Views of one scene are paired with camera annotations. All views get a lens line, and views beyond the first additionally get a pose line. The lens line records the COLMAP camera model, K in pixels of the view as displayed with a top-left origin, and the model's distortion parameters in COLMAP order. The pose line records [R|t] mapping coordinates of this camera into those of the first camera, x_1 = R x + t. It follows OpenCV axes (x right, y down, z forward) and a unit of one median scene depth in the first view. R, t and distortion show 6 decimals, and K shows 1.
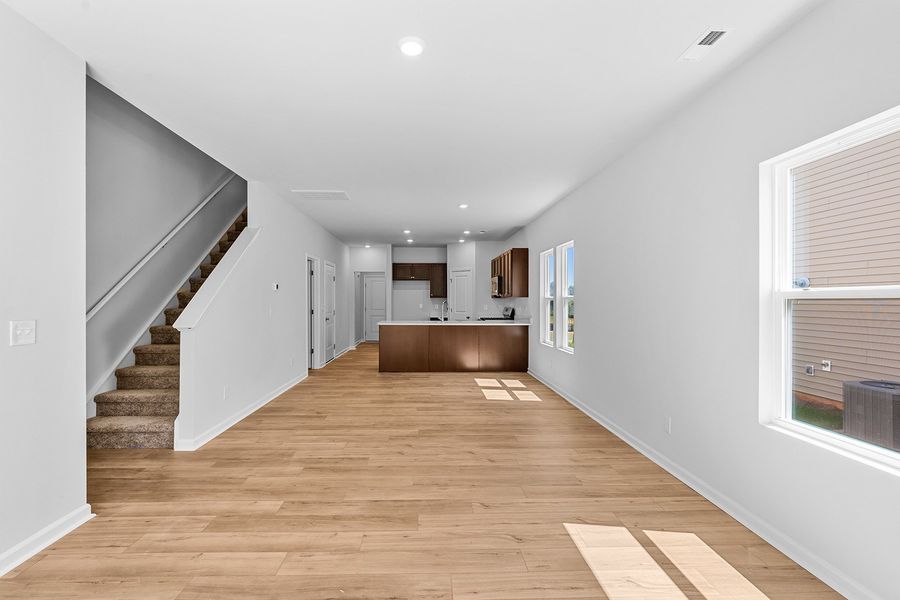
lens RADIAL K [[403.1, 0, 439.7], [0, 403.1, 299.7], [0, 0, 1]] dist [-0.003765, 0.000043]
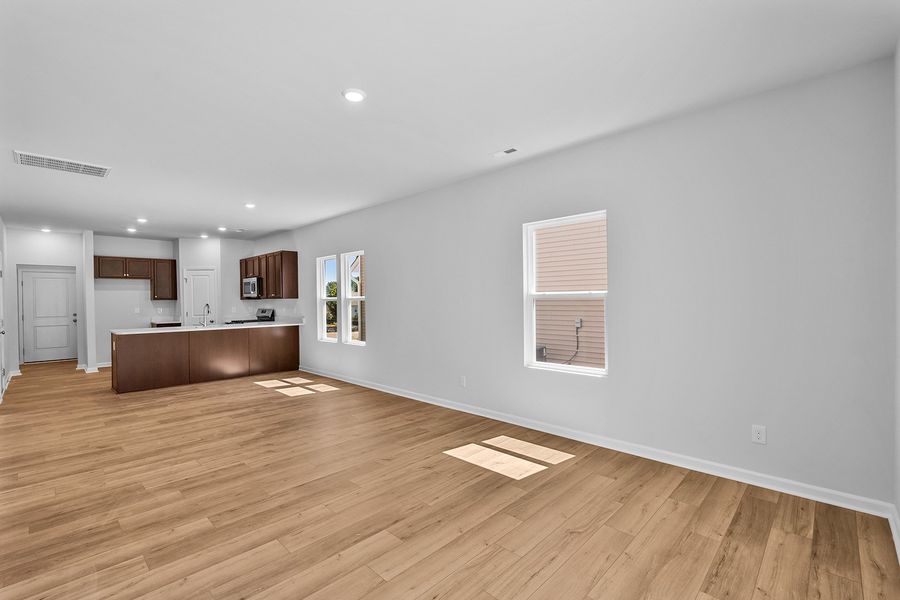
lens RADIAL K [[400.6, 0, 449.3], [0, 400.6, 299.9], [0, 0, 1]] dist [-0.006239, 0.000186]
pose [[0.721324, -0.011408, 0.692503, -0.438714], [0.012156, 0.999919, 0.003811, -0.003040], [-0.692491, 0.005669, 0.721405, -0.047804]]
